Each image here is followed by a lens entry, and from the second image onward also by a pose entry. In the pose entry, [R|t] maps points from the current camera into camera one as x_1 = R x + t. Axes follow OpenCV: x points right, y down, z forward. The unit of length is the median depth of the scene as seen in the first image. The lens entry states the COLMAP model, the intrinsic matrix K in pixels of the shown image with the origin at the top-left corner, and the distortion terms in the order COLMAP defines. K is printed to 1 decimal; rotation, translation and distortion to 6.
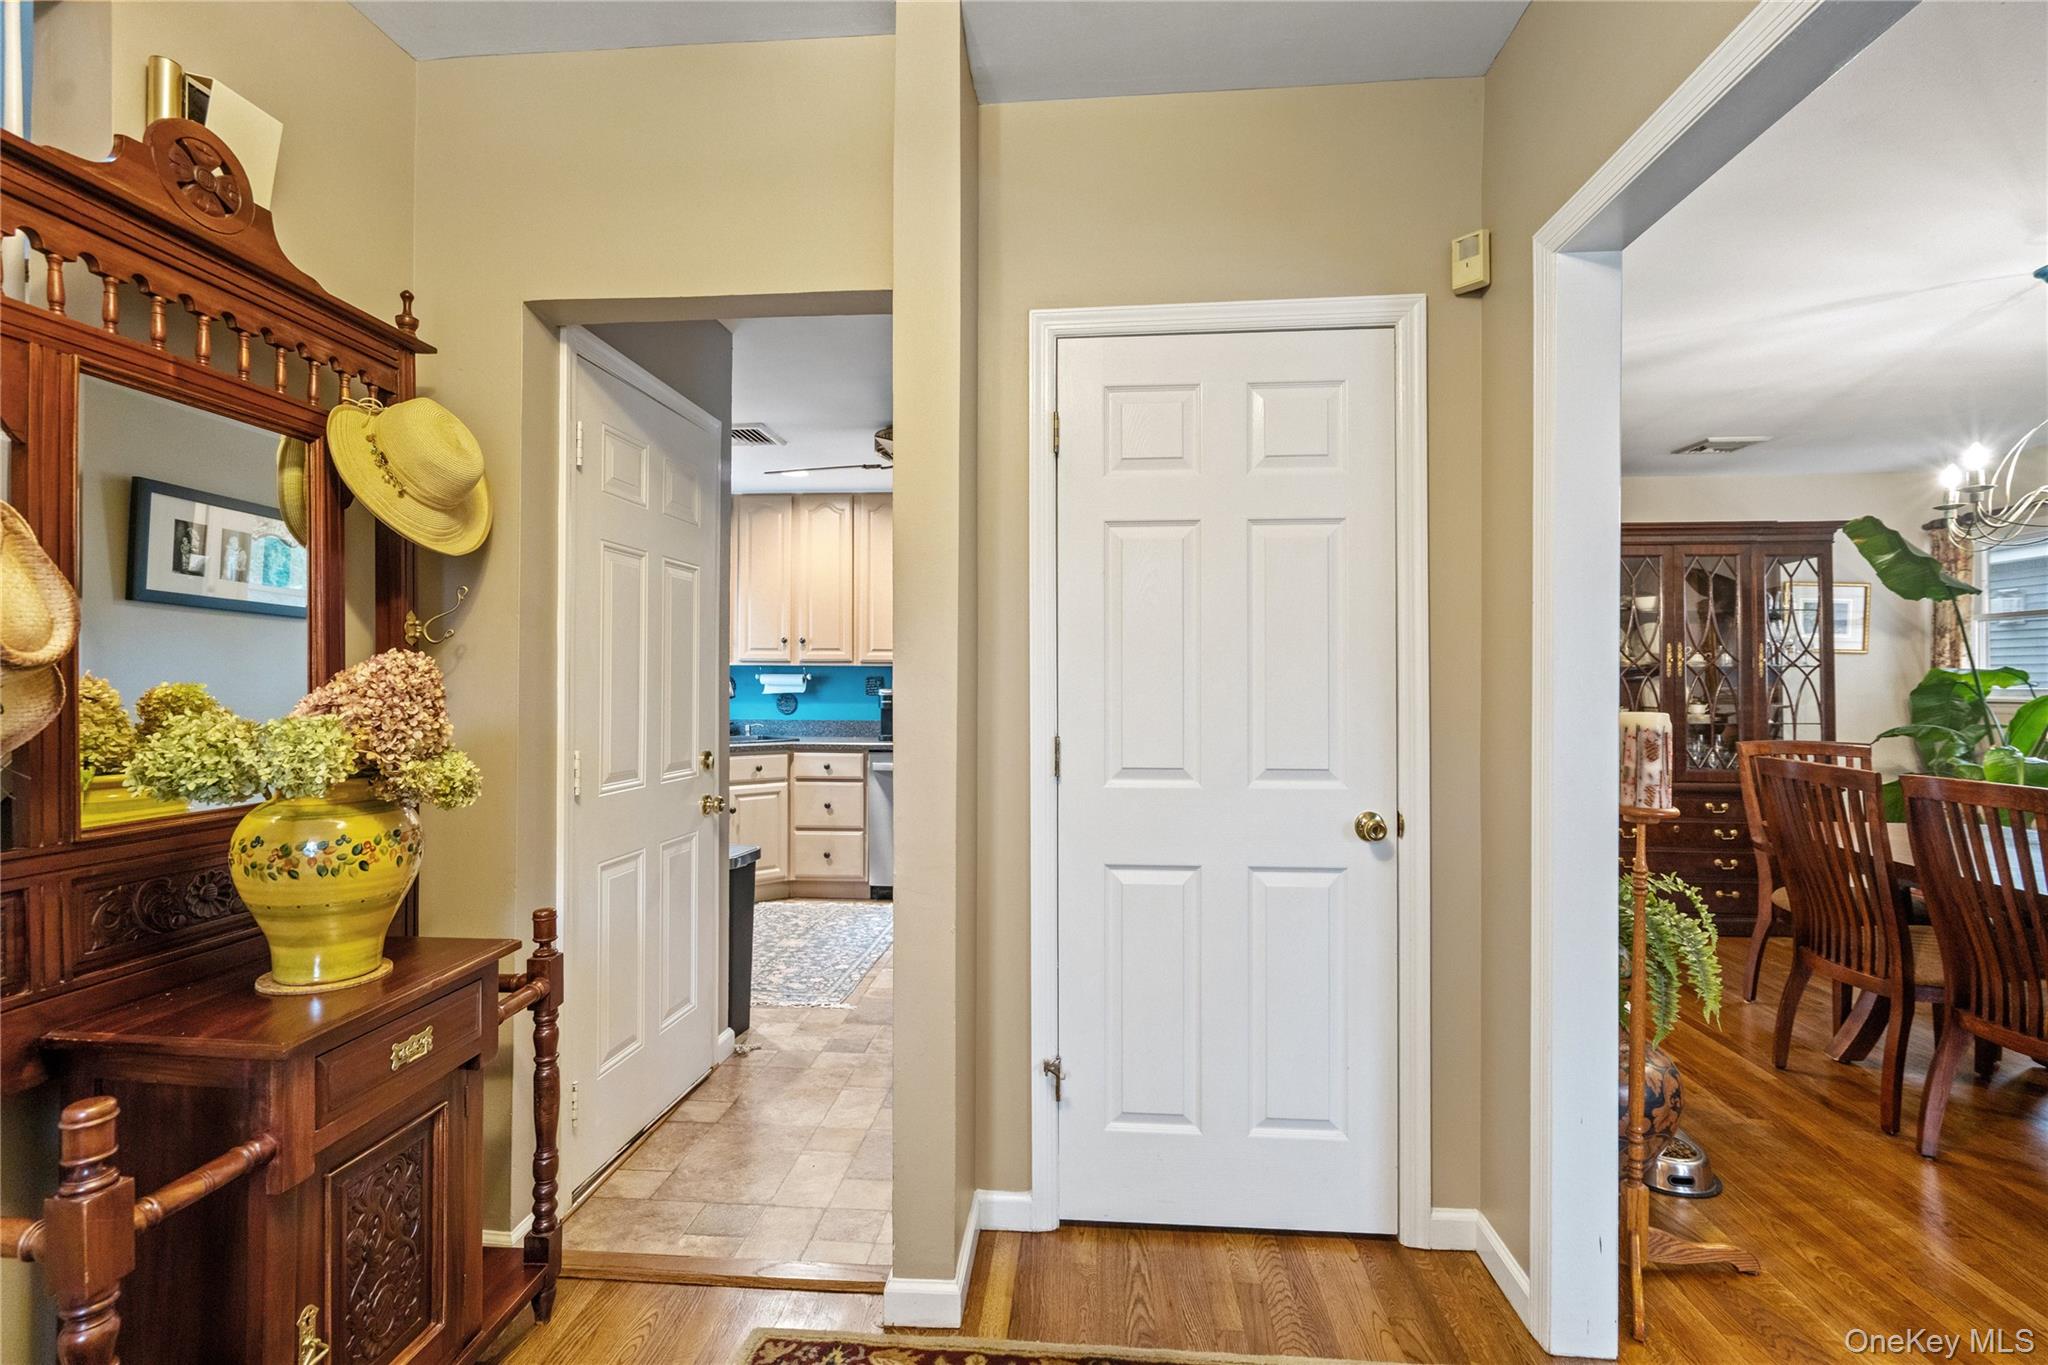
lens RADIAL K [[927.3, 0, 1018.5], [0, 927.3, 669.6], [0, 0, 1]] dist [-0.000031, 0.000183]
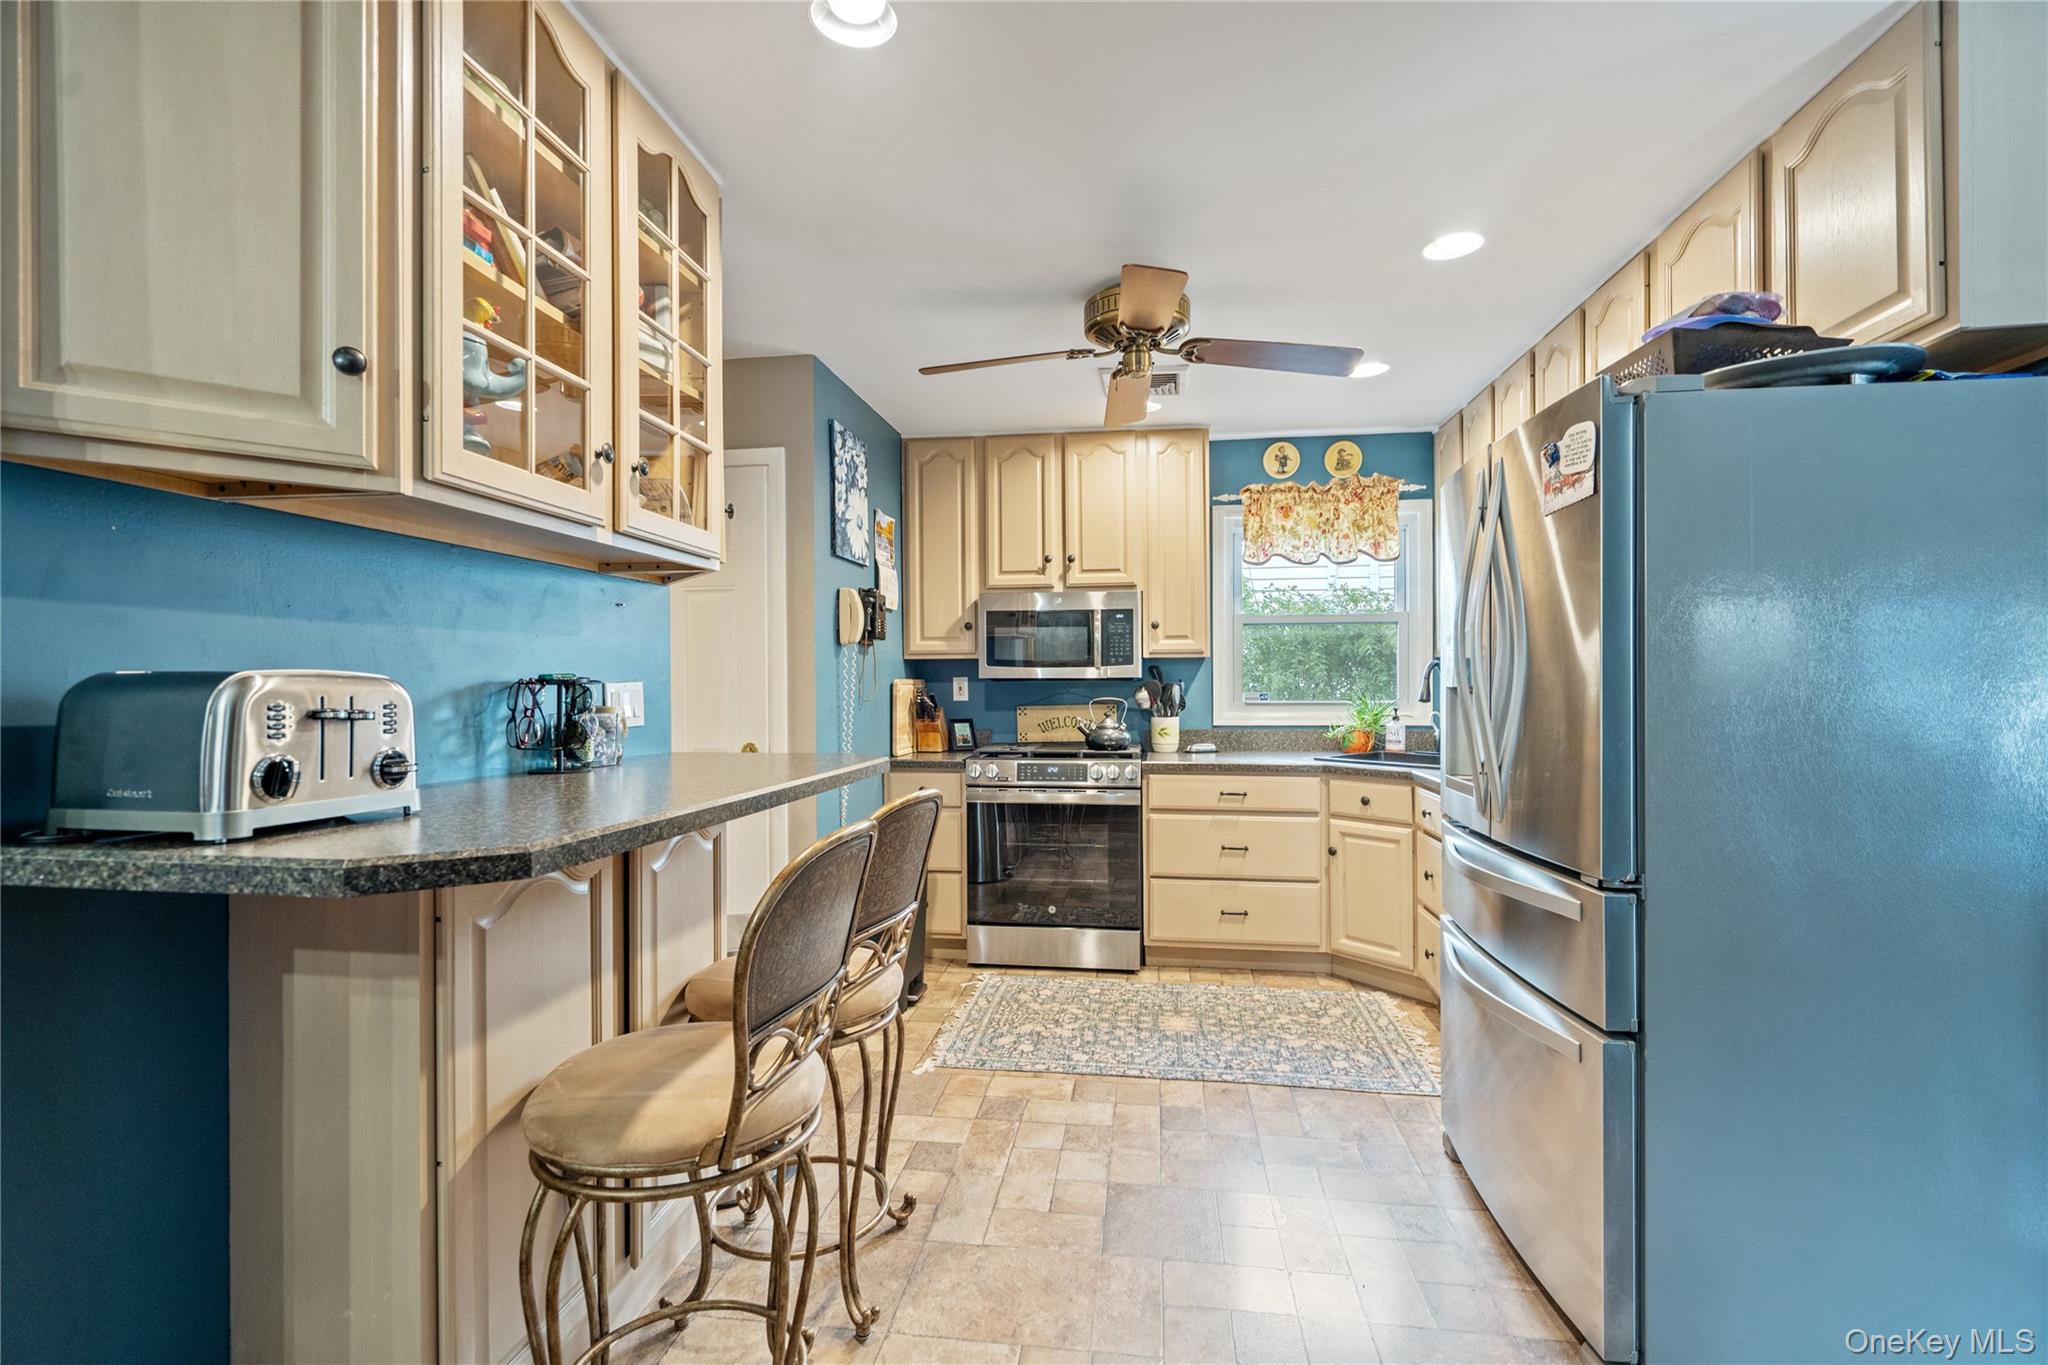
lens RADIAL K [[956.5, 0, 1033.8], [0, 956.5, 691.4], [0, 0, 1]] dist [-0.000984, 0.000194]
pose [[-0.060214, 0.000556, -0.998185, 0.563651], [0.017880, 0.999840, -0.000522, 0.034230], [0.998025, -0.017879, -0.060215, 1.021331]]
